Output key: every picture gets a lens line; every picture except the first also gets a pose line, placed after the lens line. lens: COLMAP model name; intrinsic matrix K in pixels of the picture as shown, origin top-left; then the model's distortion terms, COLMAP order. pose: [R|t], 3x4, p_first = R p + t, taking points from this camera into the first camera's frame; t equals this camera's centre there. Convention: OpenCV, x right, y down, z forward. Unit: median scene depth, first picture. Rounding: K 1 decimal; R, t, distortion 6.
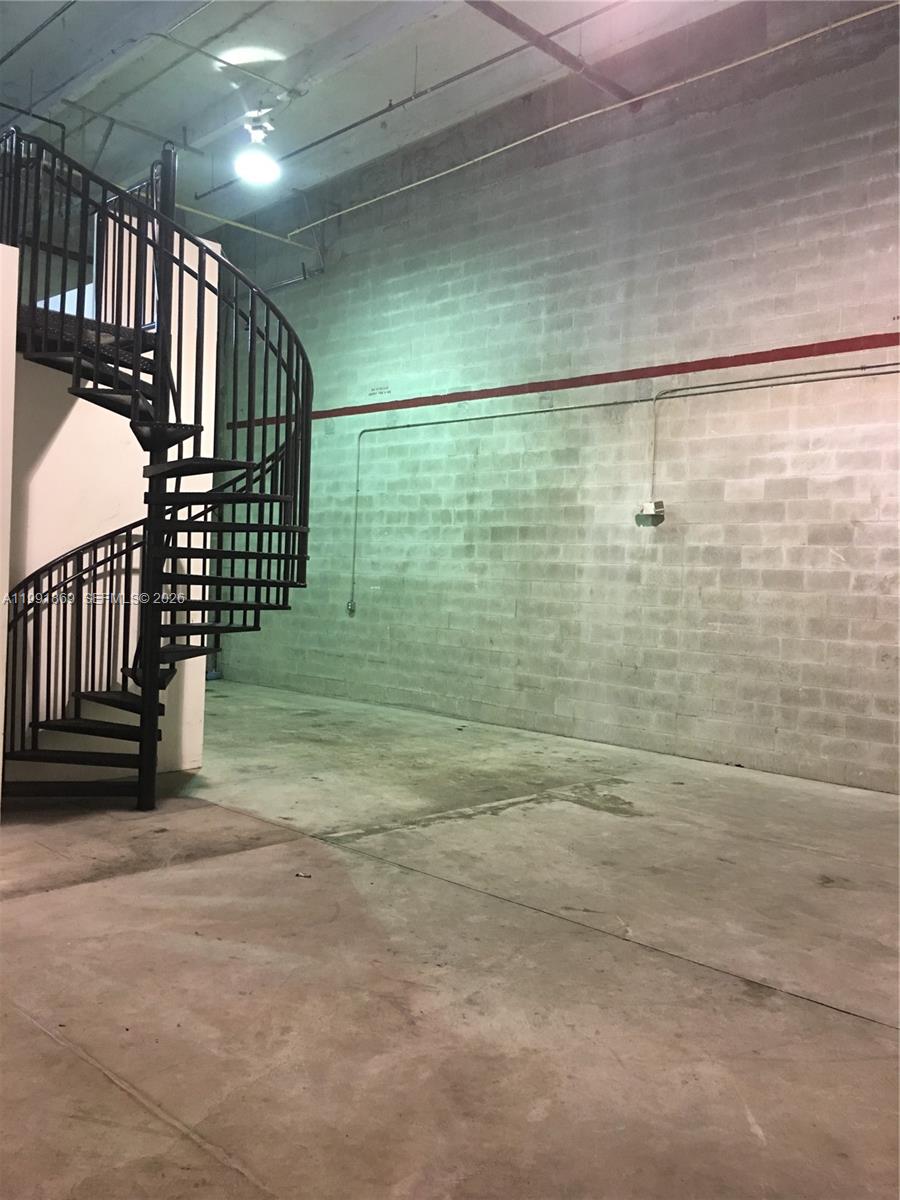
lens RADIAL K [[1022.9, 0, 451.9], [0, 1022.9, 596.4], [0, 0, 1]] dist [0.060450, -0.090650]
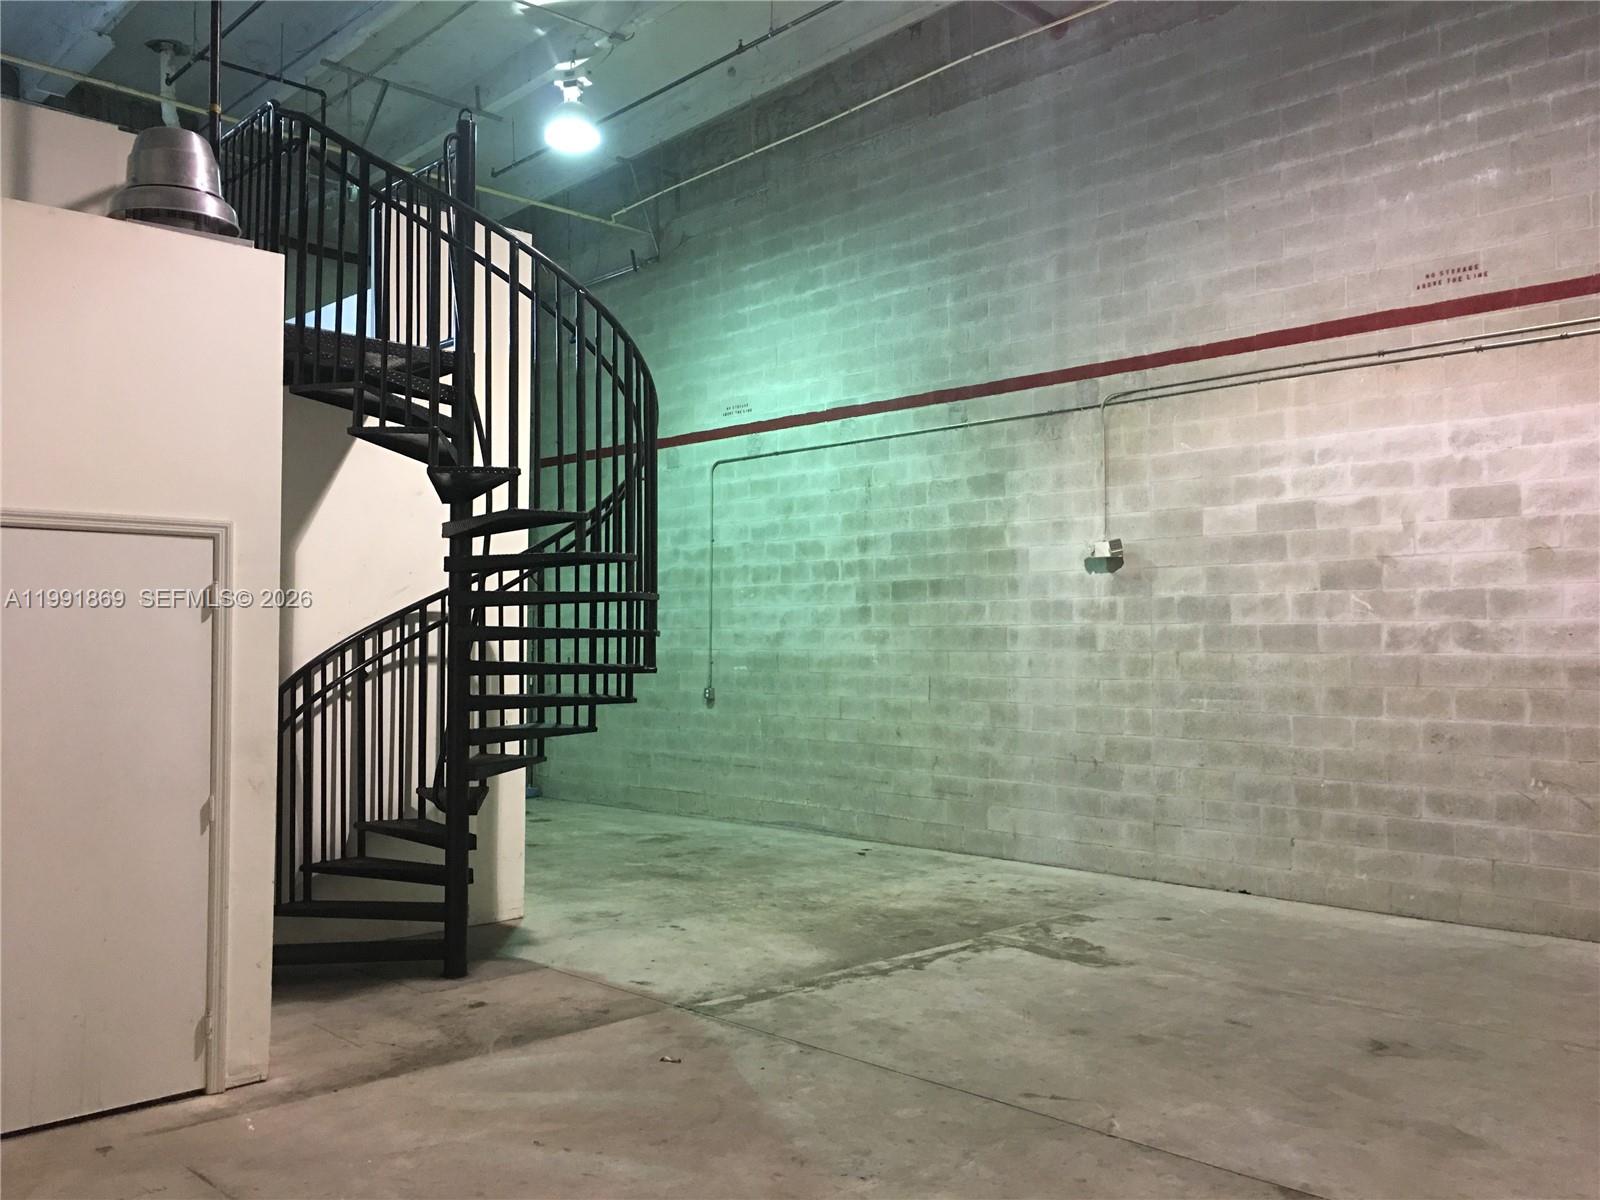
lens RADIAL K [[1363.8, 0, 787.1], [0, 1363.8, 596.6], [0, 0, 1]] dist [0.060450, -0.090650]
pose [[0.998752, -0.039369, -0.030718, -0.011270], [0.037561, 0.997646, -0.057366, -0.002911], [0.032904, 0.056140, 0.997881, -0.008027]]
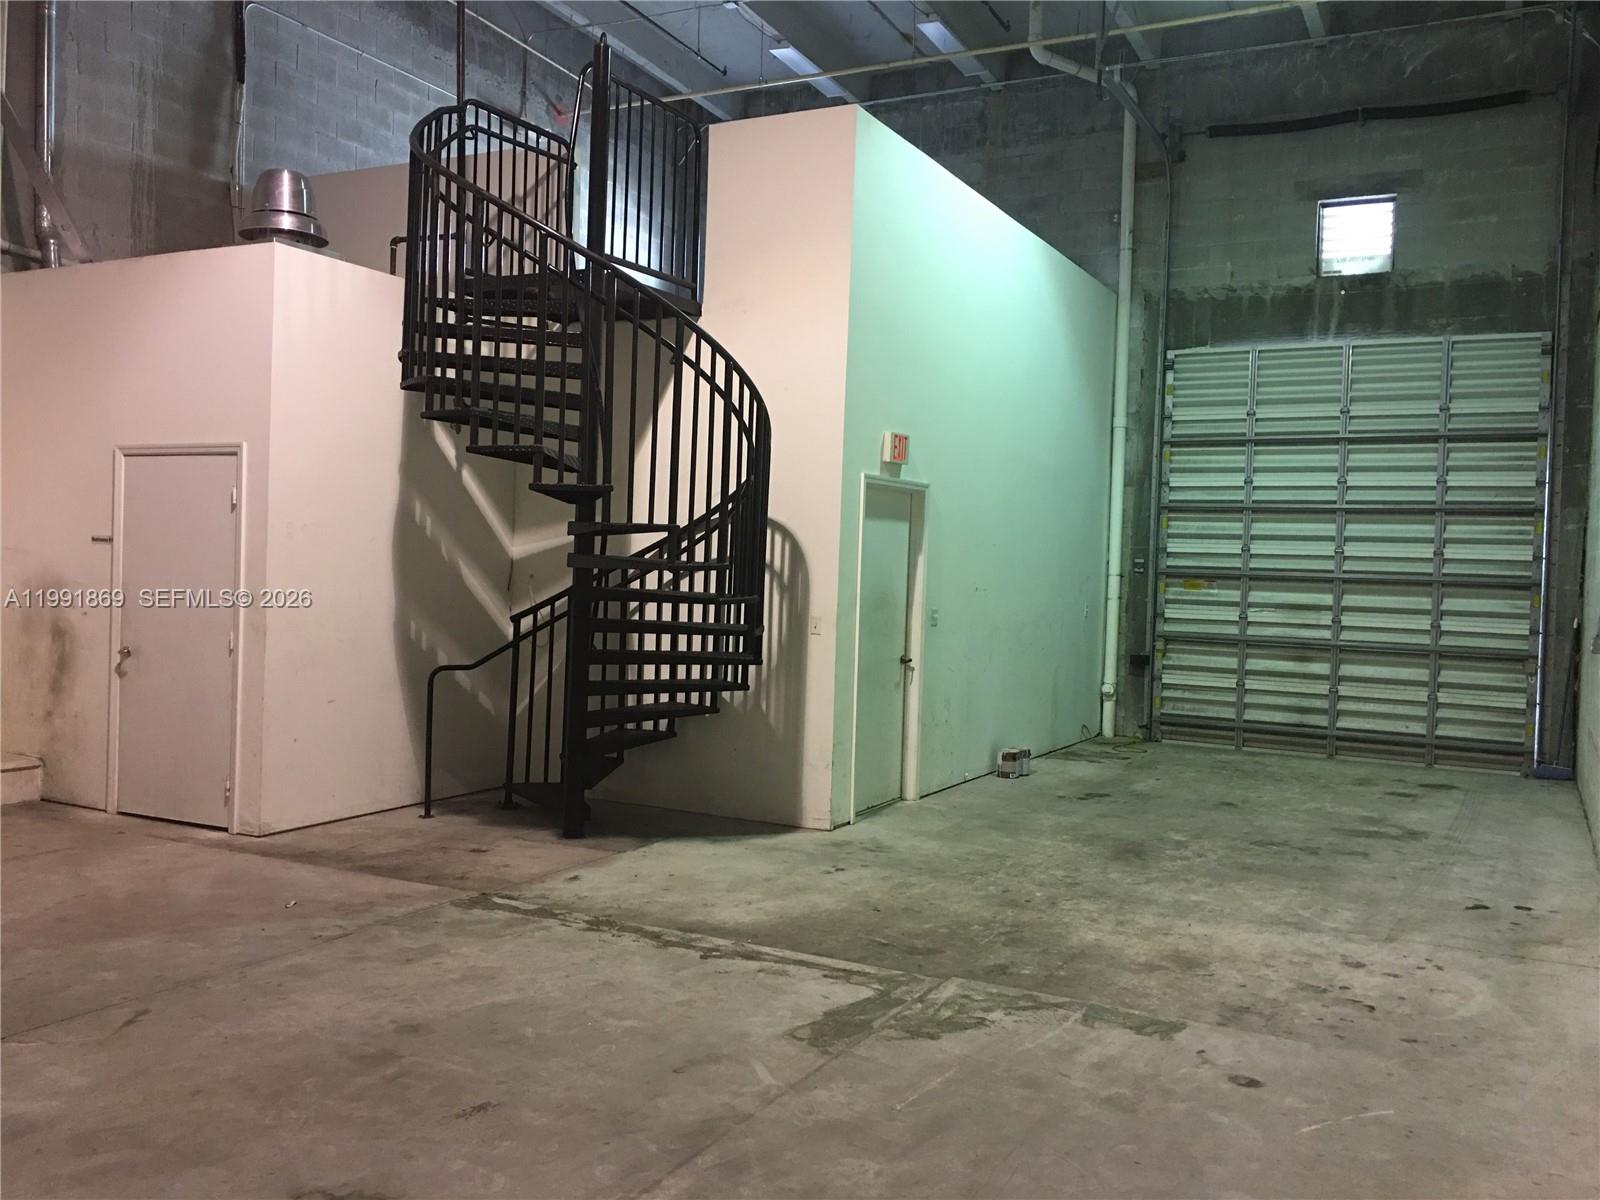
lens RADIAL K [[1363.8, 0, 799.3], [0, 1363.8, 596.4], [0, 0, 1]] dist [0.060450, -0.090650]
pose [[0.296630, 0.000293, -0.954992, 0.733994], [-0.042067, 0.999033, -0.012760, 0.016338], [0.954066, 0.043959, 0.296355, 0.753129]]
